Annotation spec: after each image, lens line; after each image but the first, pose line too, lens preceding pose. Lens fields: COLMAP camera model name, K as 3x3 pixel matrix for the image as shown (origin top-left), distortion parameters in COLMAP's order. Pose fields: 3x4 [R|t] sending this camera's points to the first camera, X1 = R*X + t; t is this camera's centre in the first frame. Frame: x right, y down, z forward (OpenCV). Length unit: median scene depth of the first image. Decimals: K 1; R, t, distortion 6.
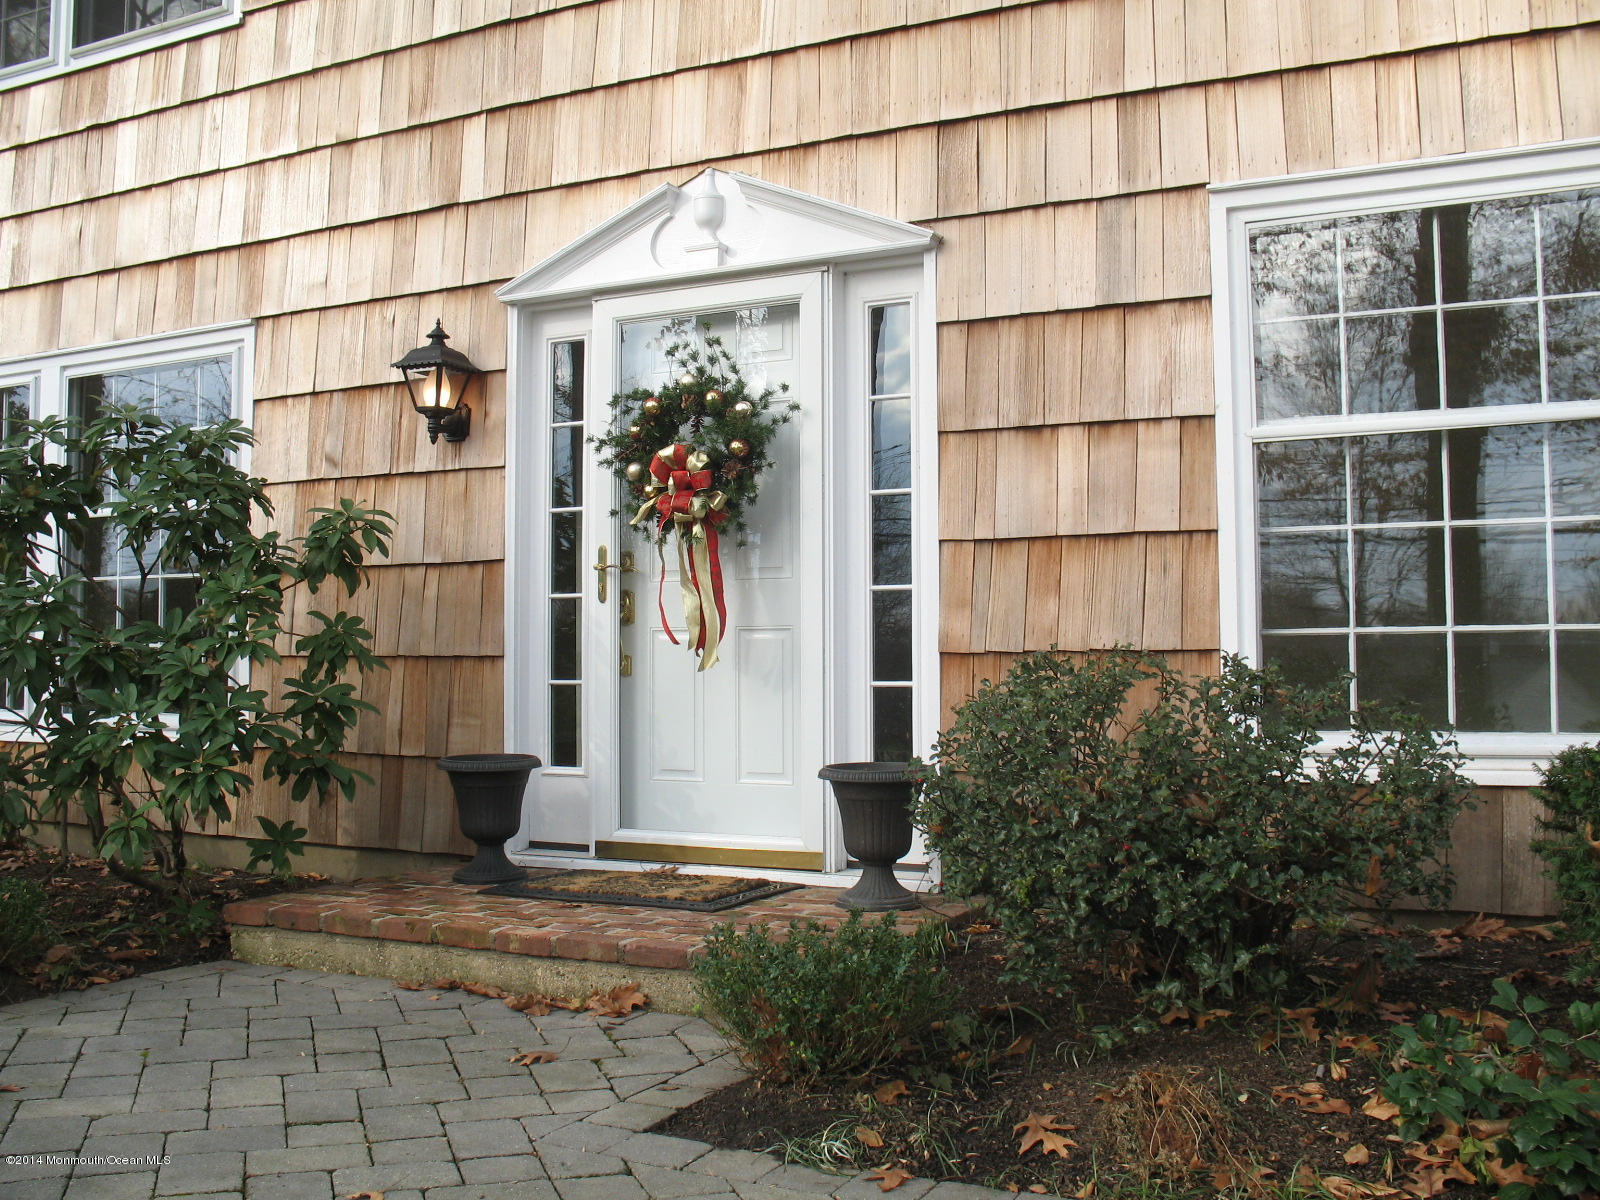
lens RADIAL K [[1610.1, 0, 801.2], [0, 1610.1, 592.0], [0, 0, 1]] dist [-0.171481, 0.167618]
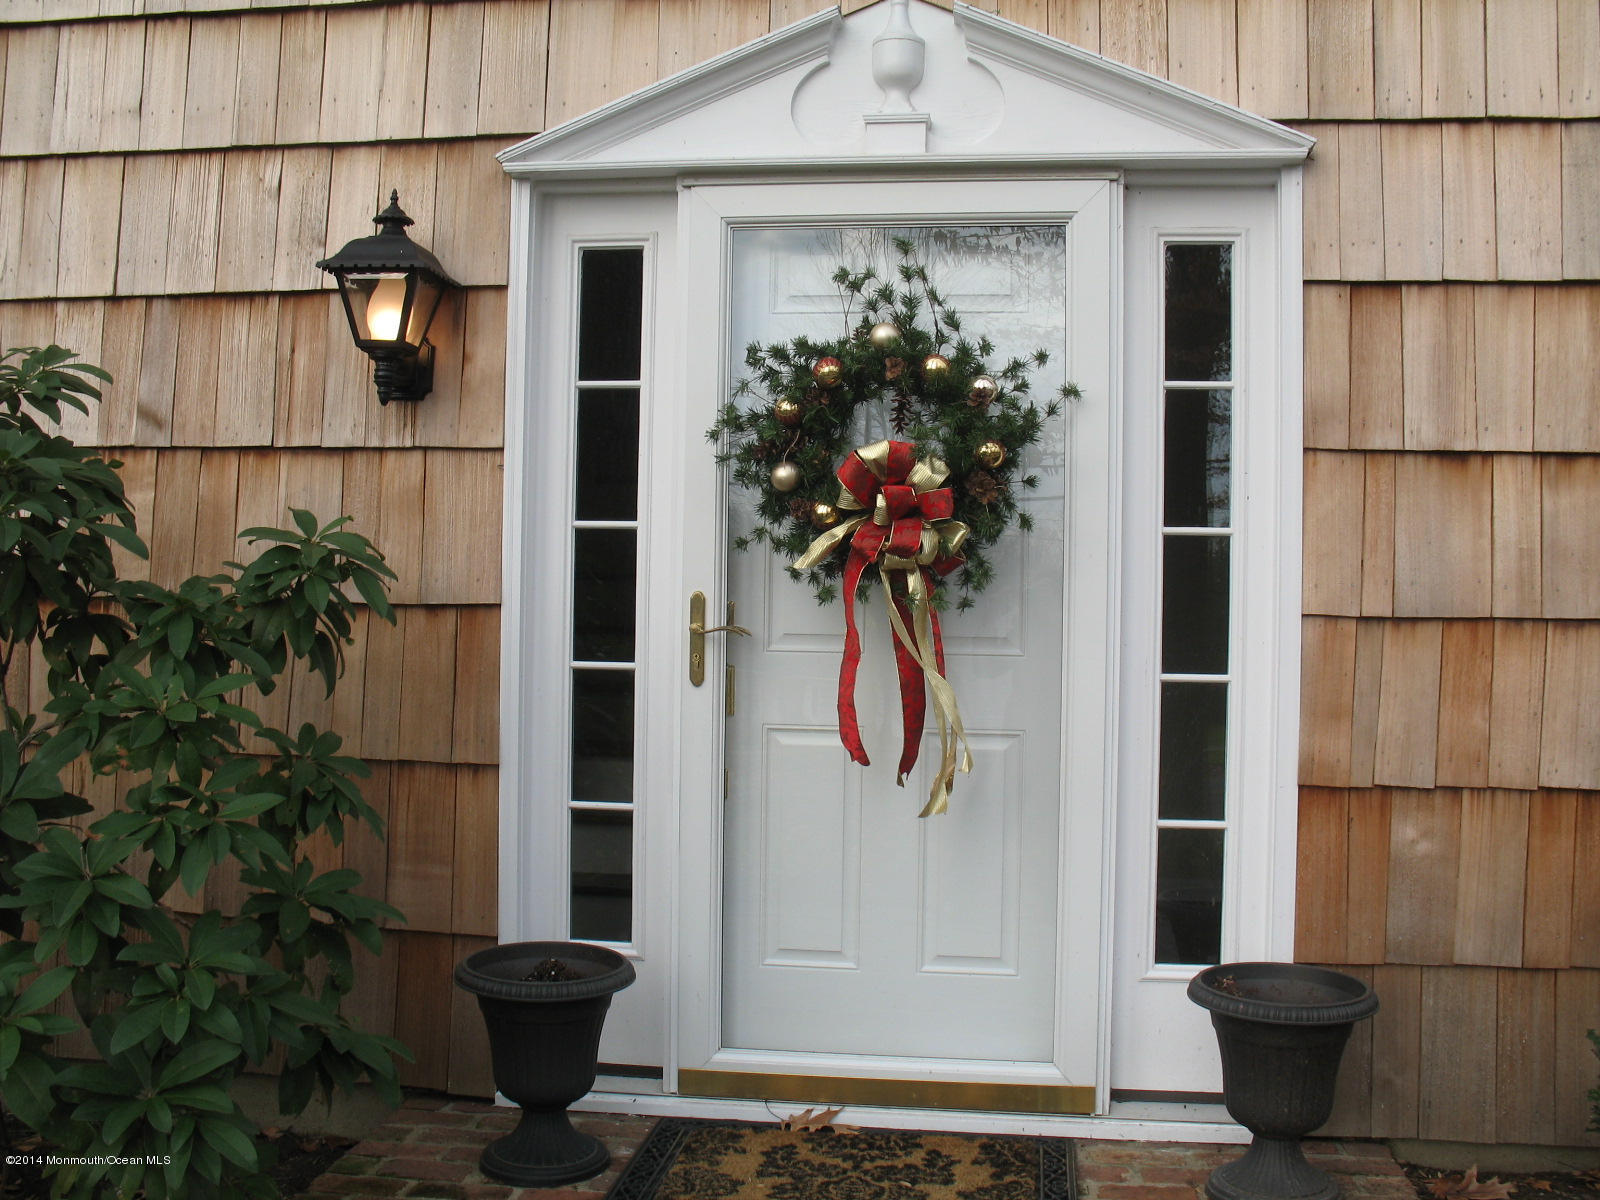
lens RADIAL K [[1610.1, 0, 801.2], [0, 1610.1, 592.0], [0, 0, 1]] dist [-0.171481, 0.167618]
pose [[0.942103, 0.016106, 0.334937, -0.299552], [-0.031546, 0.998673, 0.040707, -0.056672], [-0.333837, -0.048916, 0.941361, 0.424786]]
